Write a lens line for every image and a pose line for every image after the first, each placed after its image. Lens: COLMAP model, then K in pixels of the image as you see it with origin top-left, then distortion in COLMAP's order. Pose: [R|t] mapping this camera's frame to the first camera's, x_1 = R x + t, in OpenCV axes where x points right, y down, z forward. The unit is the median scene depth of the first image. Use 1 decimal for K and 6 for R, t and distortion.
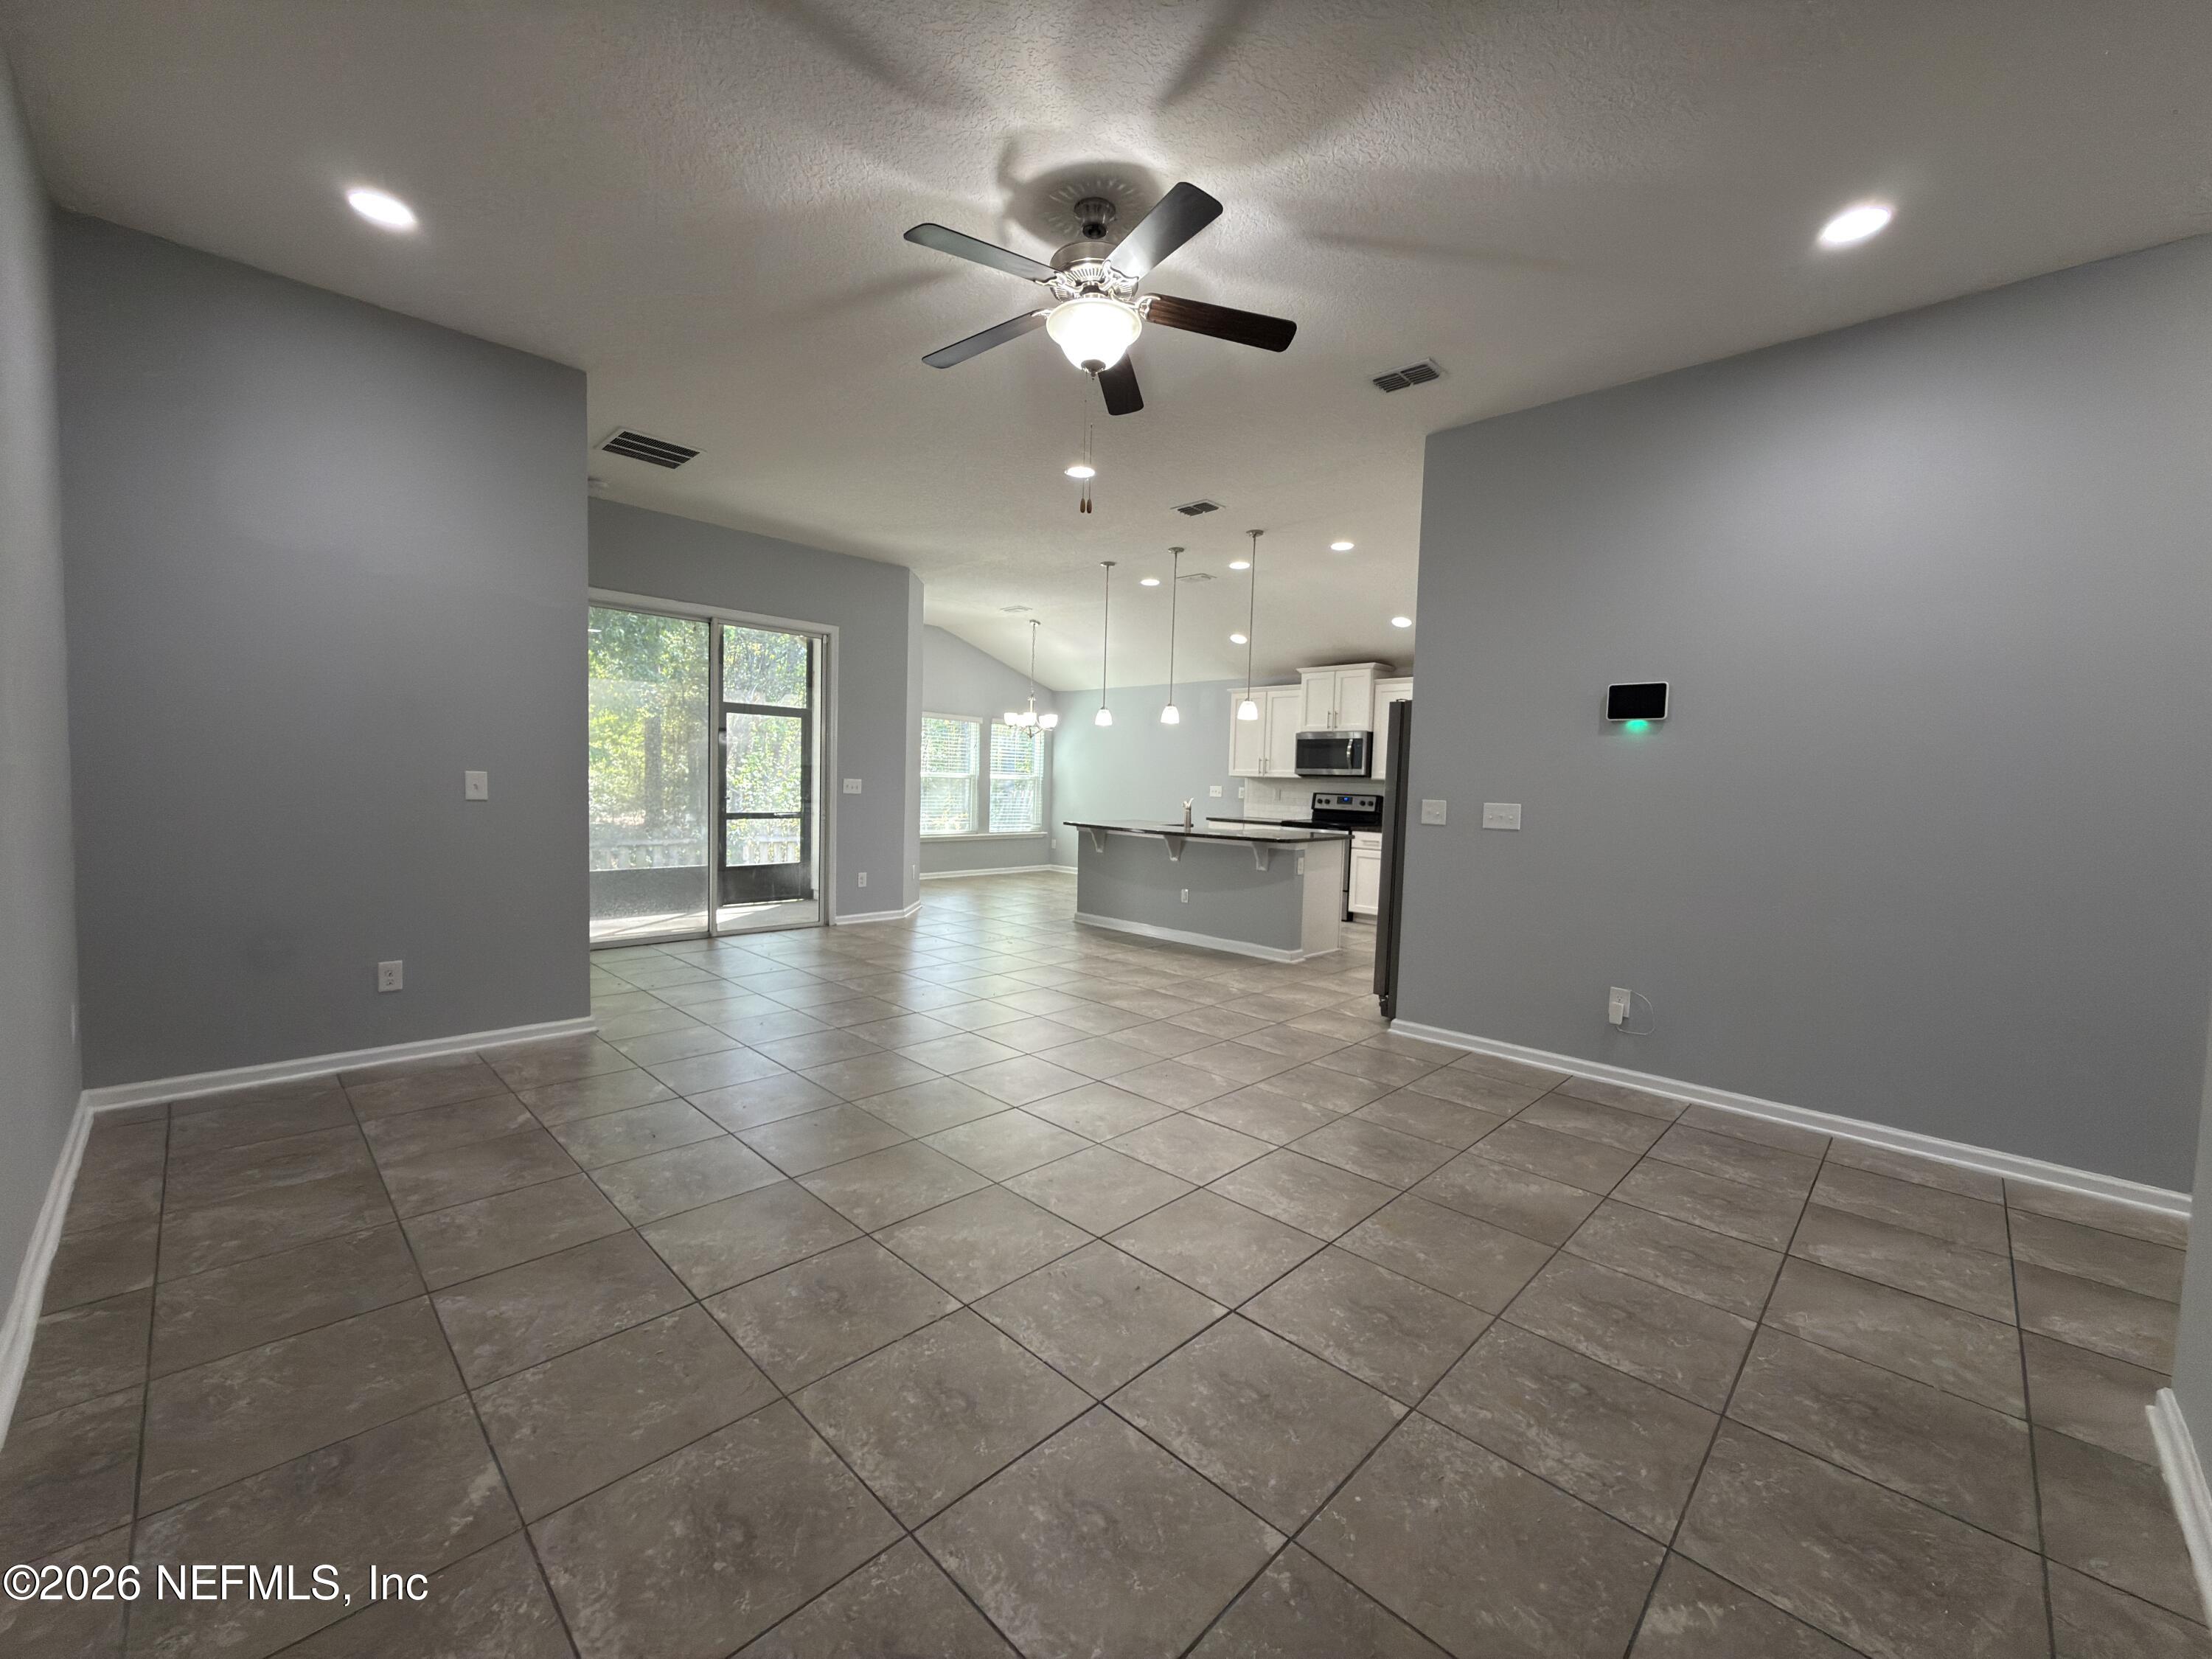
lens RADIAL K [[883.1, 0, 1100.8], [0, 883.1, 831.6], [0, 0, 1]] dist [-0.004266, -0.000425]
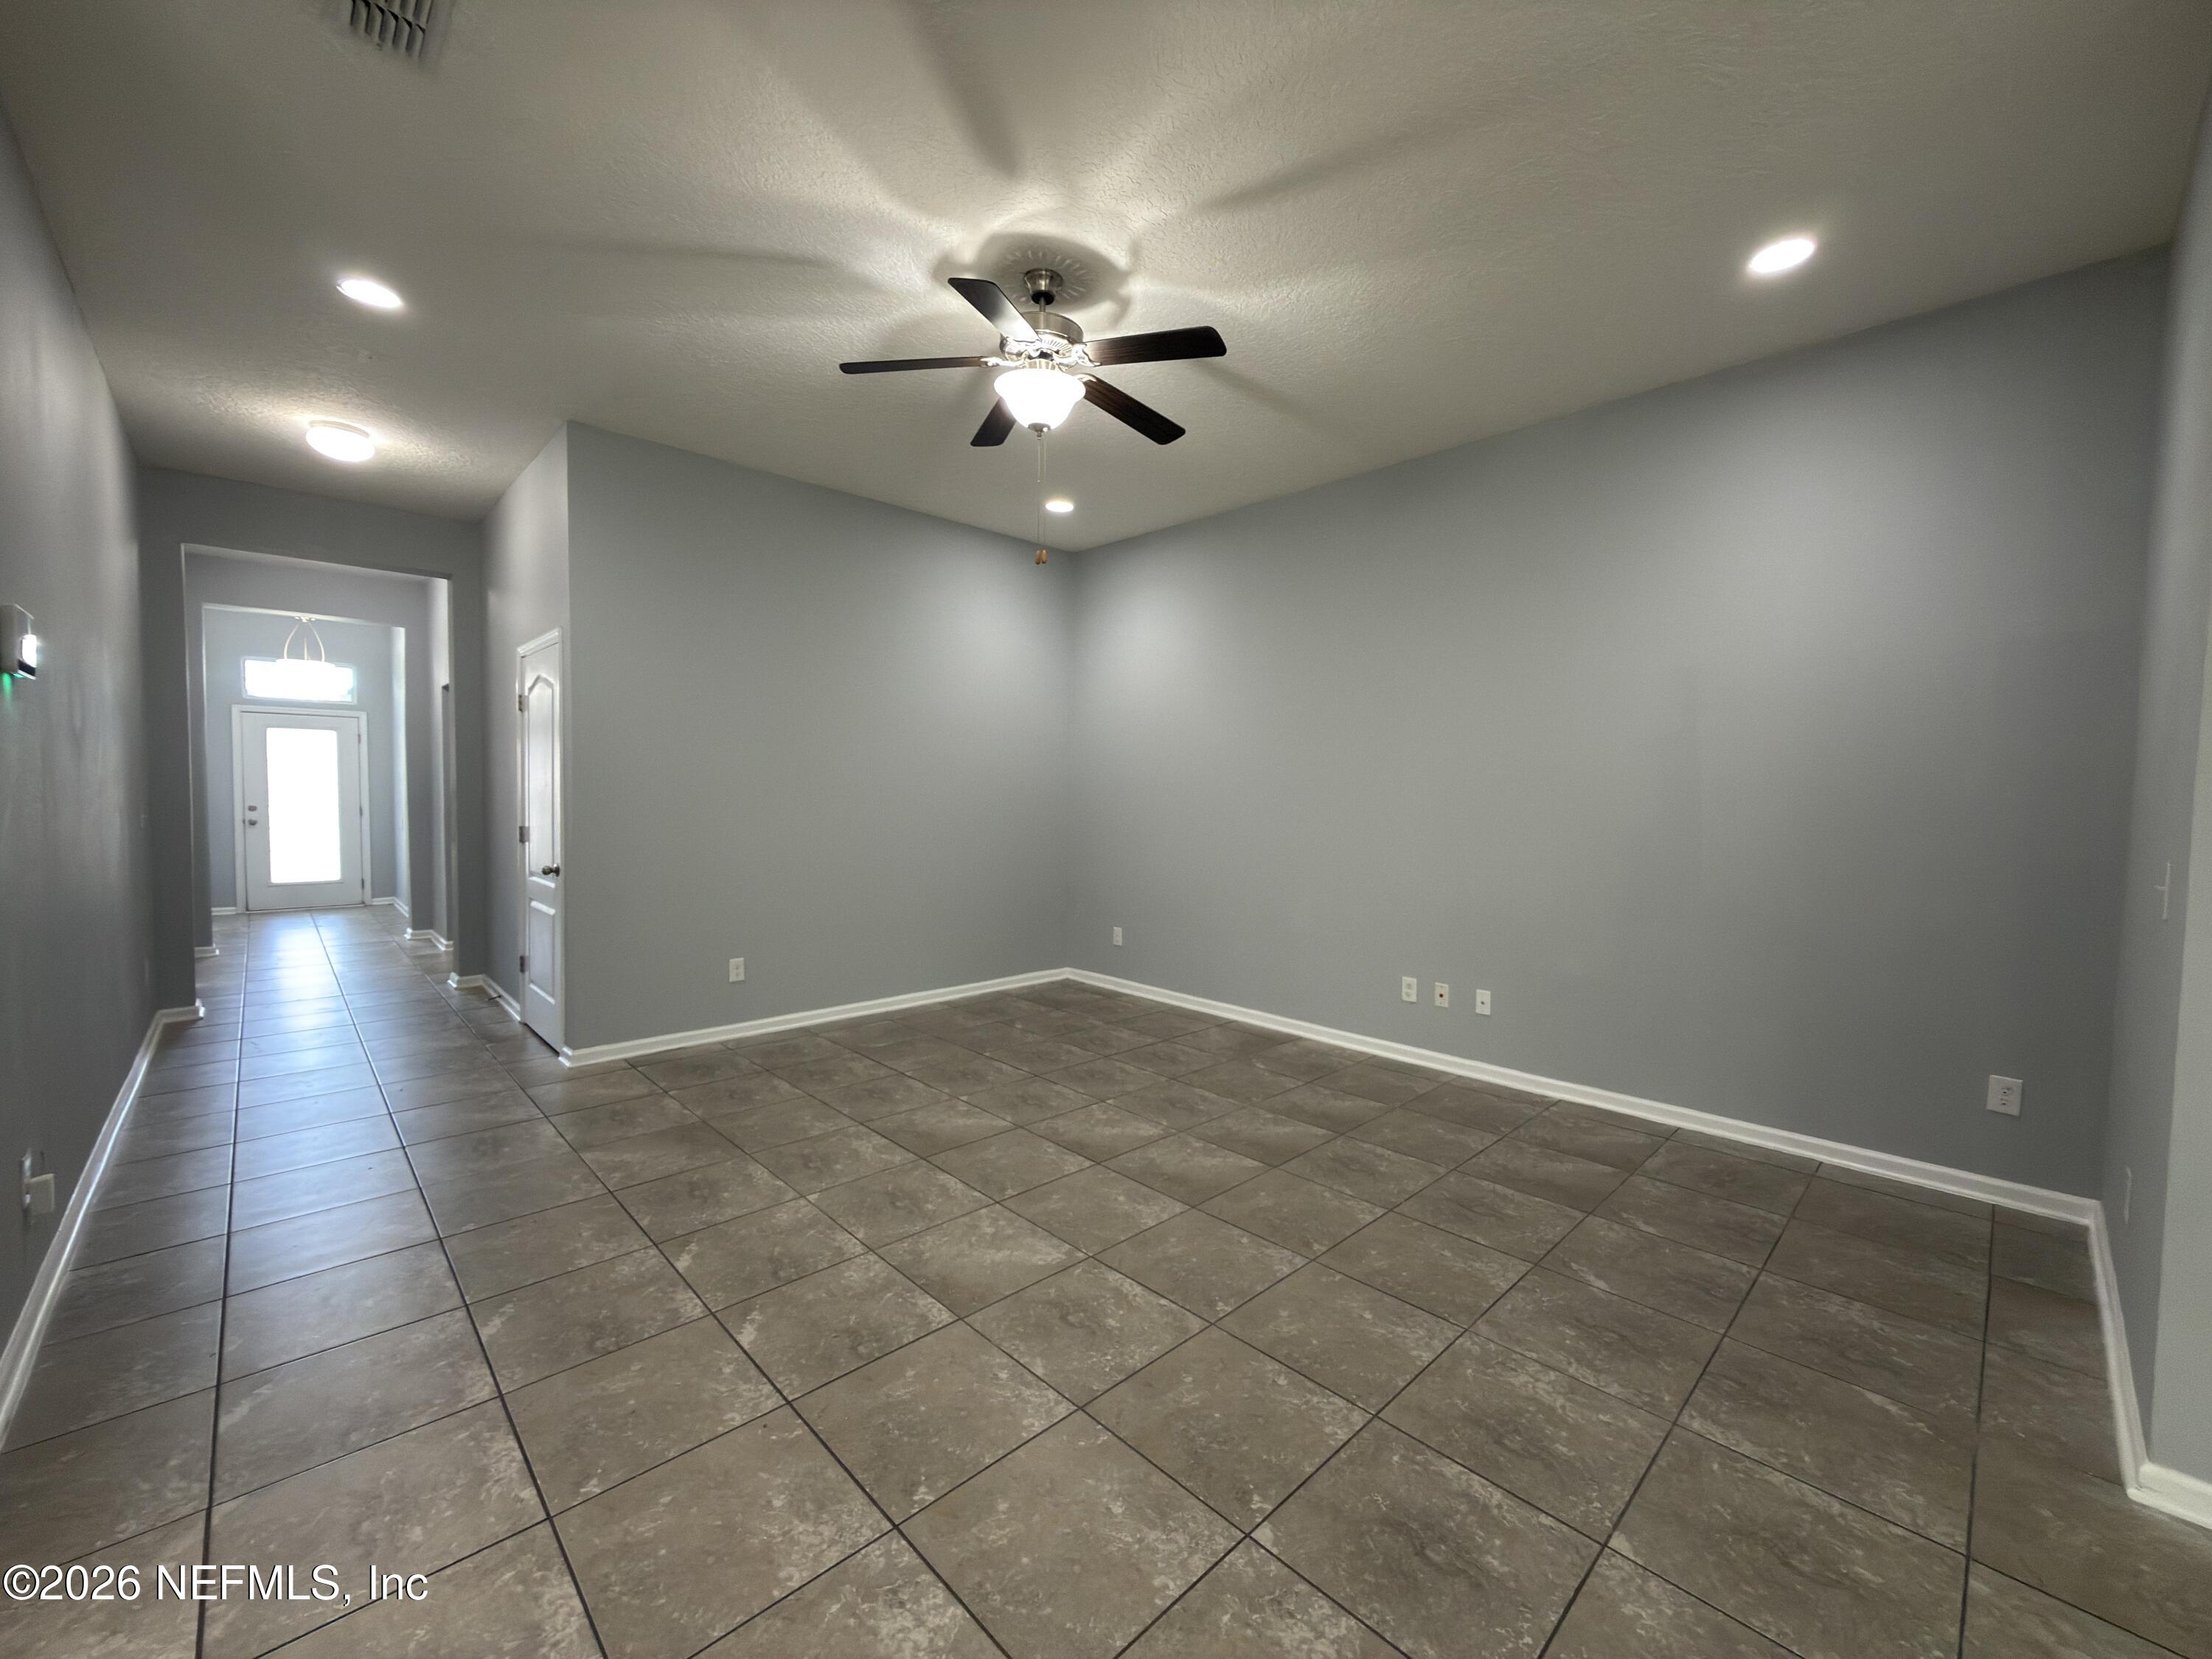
lens RADIAL K [[883.1, 0, 1104.2], [0, 883.1, 824.0], [0, 0, 1]] dist [-0.004266, -0.000425]
pose [[-0.998561, -0.045029, 0.029131, -0.147580], [-0.041930, 0.994160, 0.099440, -0.170665], [-0.033439, 0.098075, -0.994617, 2.232021]]
